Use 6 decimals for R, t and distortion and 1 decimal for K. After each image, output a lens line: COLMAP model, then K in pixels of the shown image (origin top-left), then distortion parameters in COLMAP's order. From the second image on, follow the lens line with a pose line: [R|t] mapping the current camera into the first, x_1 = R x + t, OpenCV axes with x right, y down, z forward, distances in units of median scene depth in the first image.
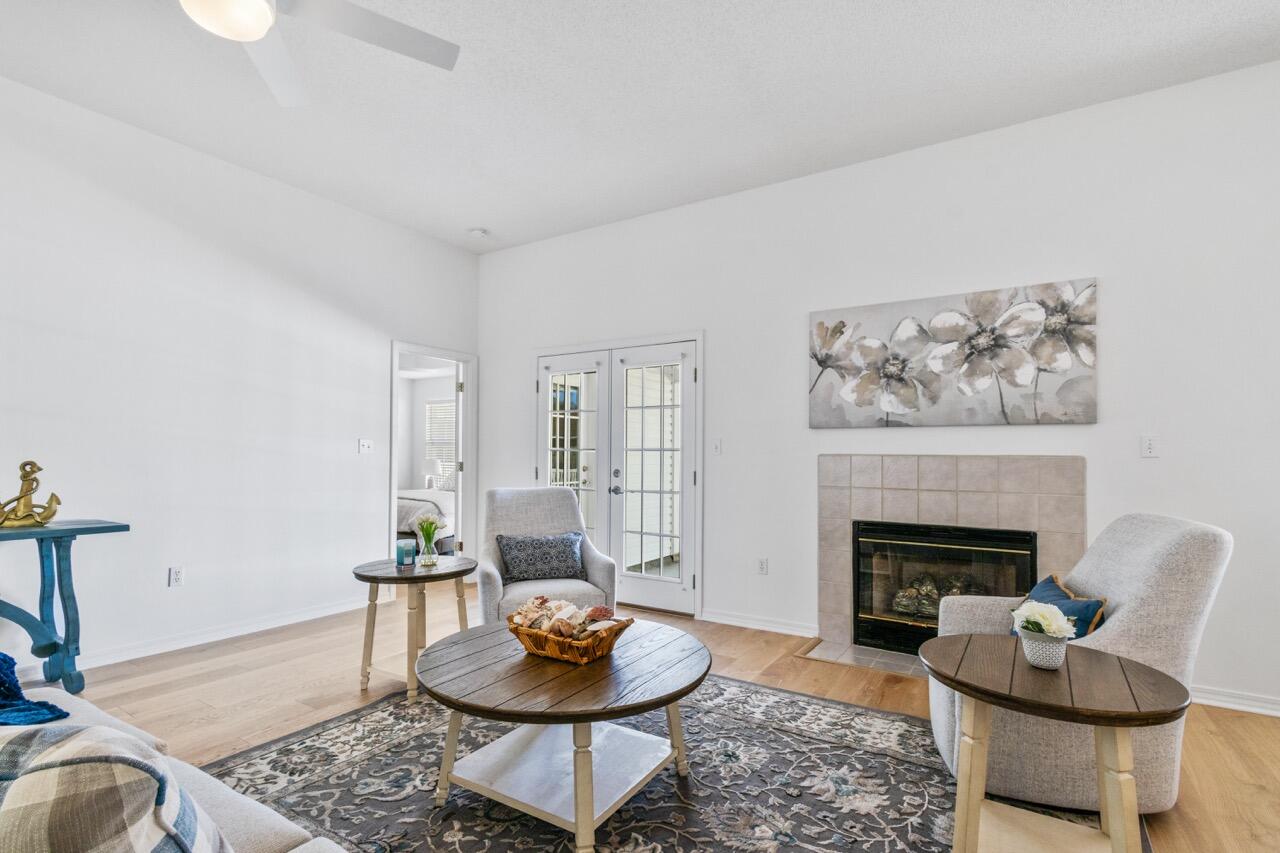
lens RADIAL K [[616.7, 0, 628.1], [0, 616.7, 442.8], [0, 0, 1]] dist [0.000764, 0.000418]
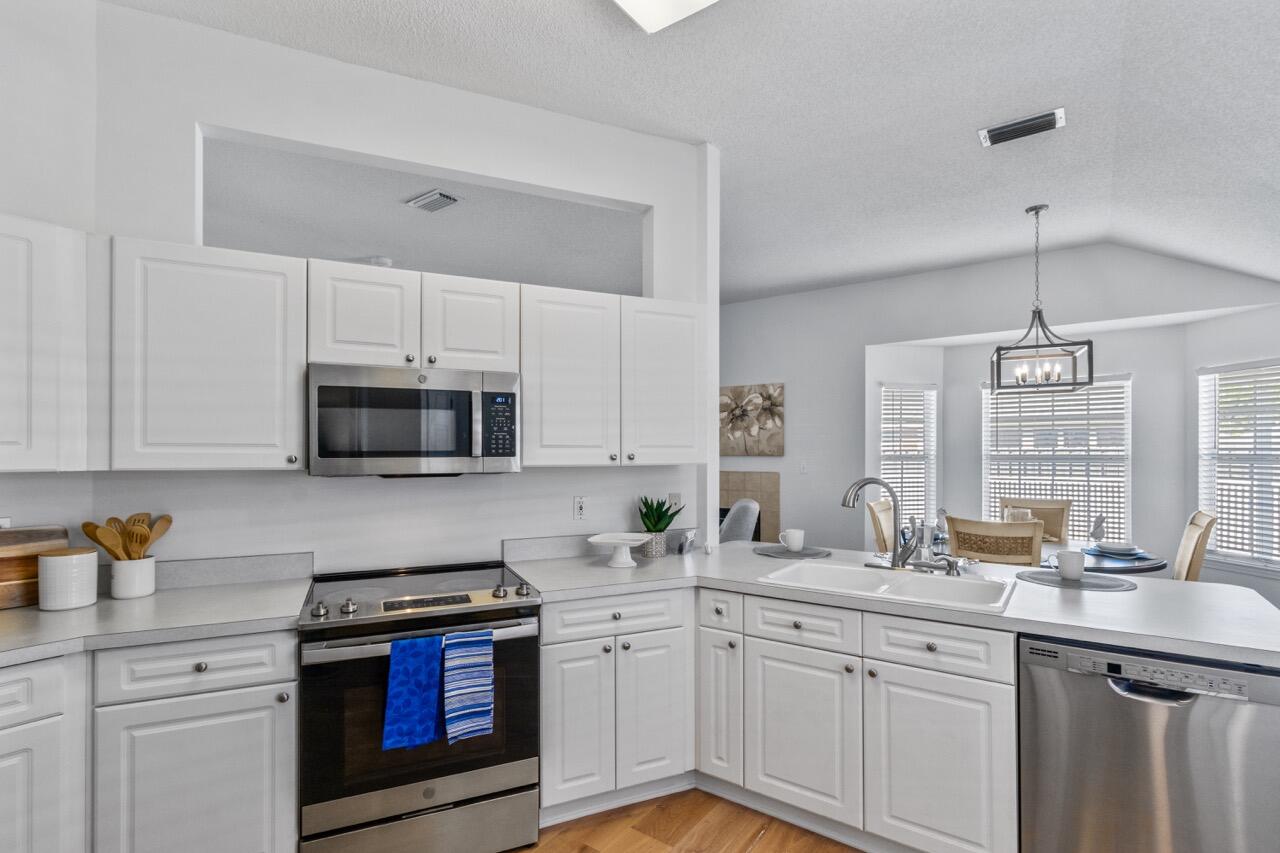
lens RADIAL K [[608.3, 0, 637.7], [0, 608.3, 452.0], [0, 0, 1]] dist [-0.000771, 0.000335]
pose [[0.999180, -0.006497, -0.039955, 0.319618], [0.007068, 0.999875, 0.014172, -0.065624], [0.039858, -0.014443, 0.999101, -0.858949]]
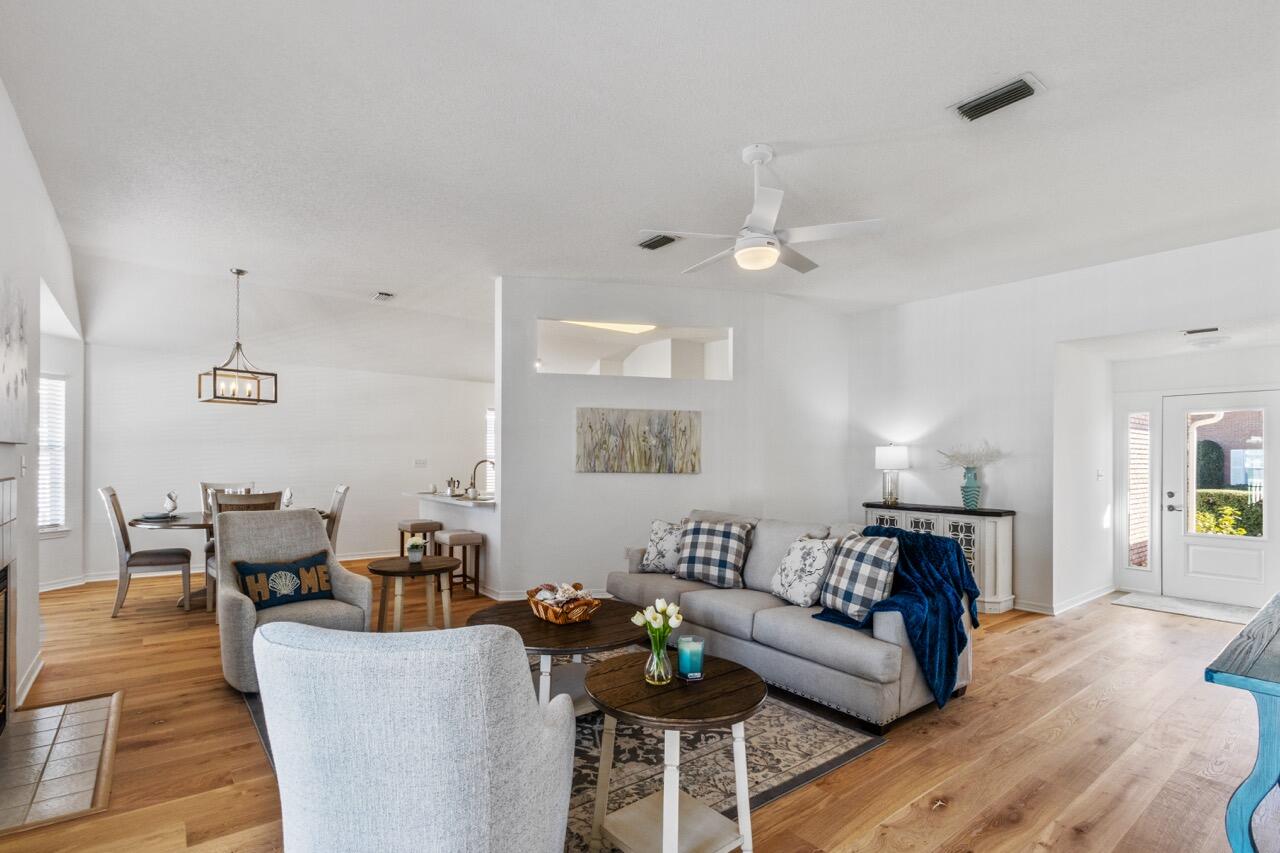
lens RADIAL K [[609.9, 0, 634.5], [0, 609.9, 463.1], [0, 0, 1]] dist [-0.002624, -0.000411]
pose [[-0.949884, -0.017492, 0.312114, -0.427053], [-0.021039, 0.999747, -0.008001, -0.011934], [-0.311895, -0.014166, -0.950011, 1.421830]]
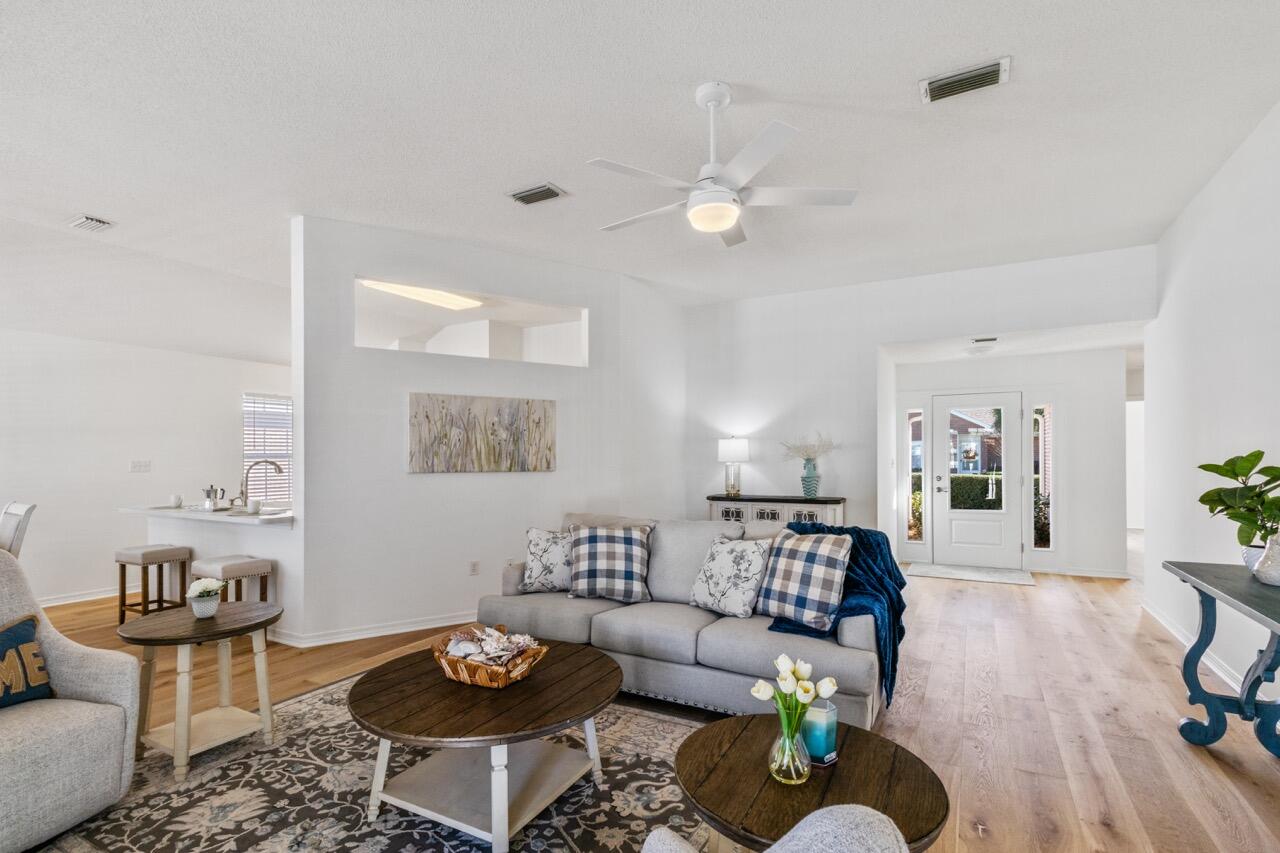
lens RADIAL K [[608.3, 0, 637.7], [0, 608.3, 452.0], [0, 0, 1]] dist [-0.000771, 0.000335]
pose [[-0.996324, -0.000361, -0.085667, -0.153408], [0.001526, 0.999758, -0.021963, -0.013657], [0.085654, -0.022013, -0.996082, 1.263826]]
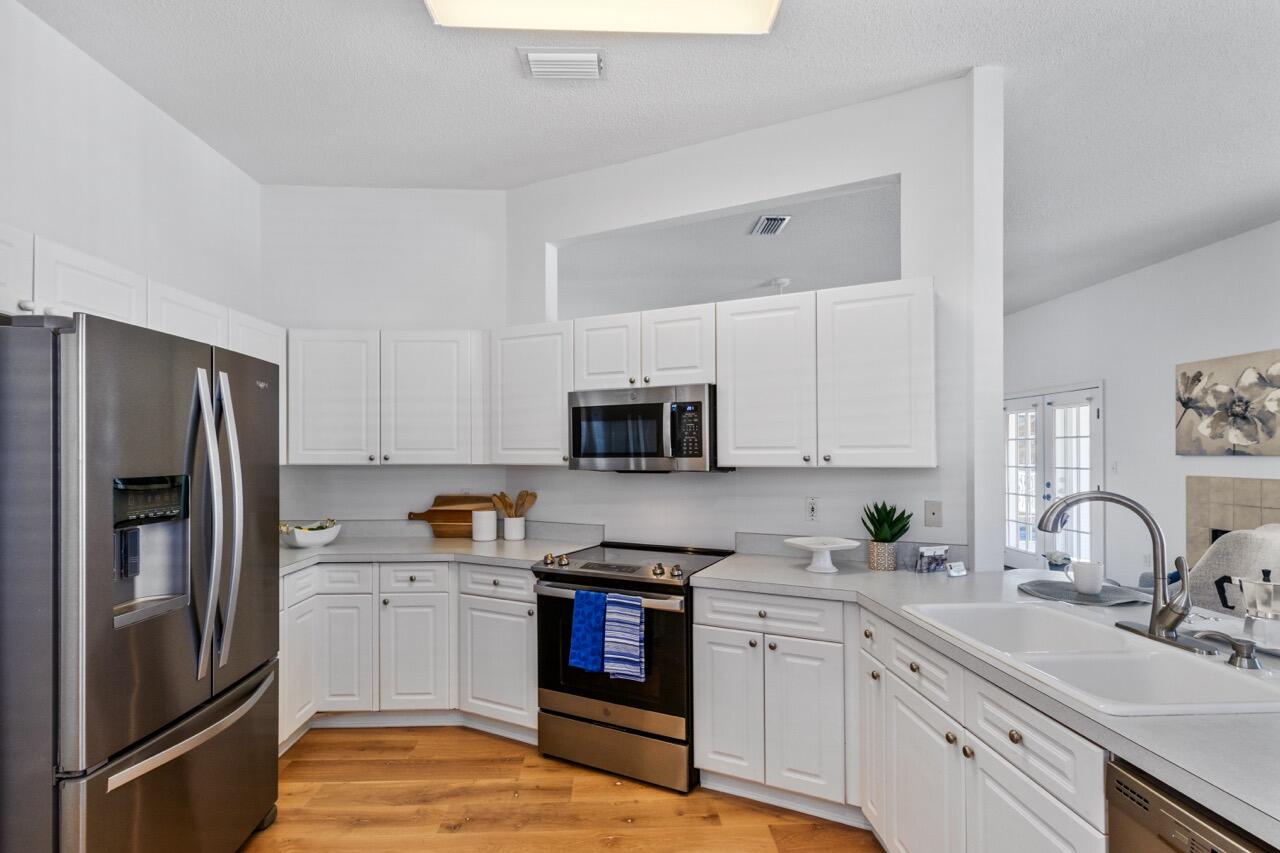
lens RADIAL K [[608.3, 0, 637.7], [0, 608.3, 452.0], [0, 0, 1]] dist [-0.000771, 0.000335]
pose [[0.590809, -0.009034, -0.806761, 0.713170], [0.020126, 0.999791, 0.003543, -0.062868], [0.806560, -0.018330, 0.590868, -0.716572]]
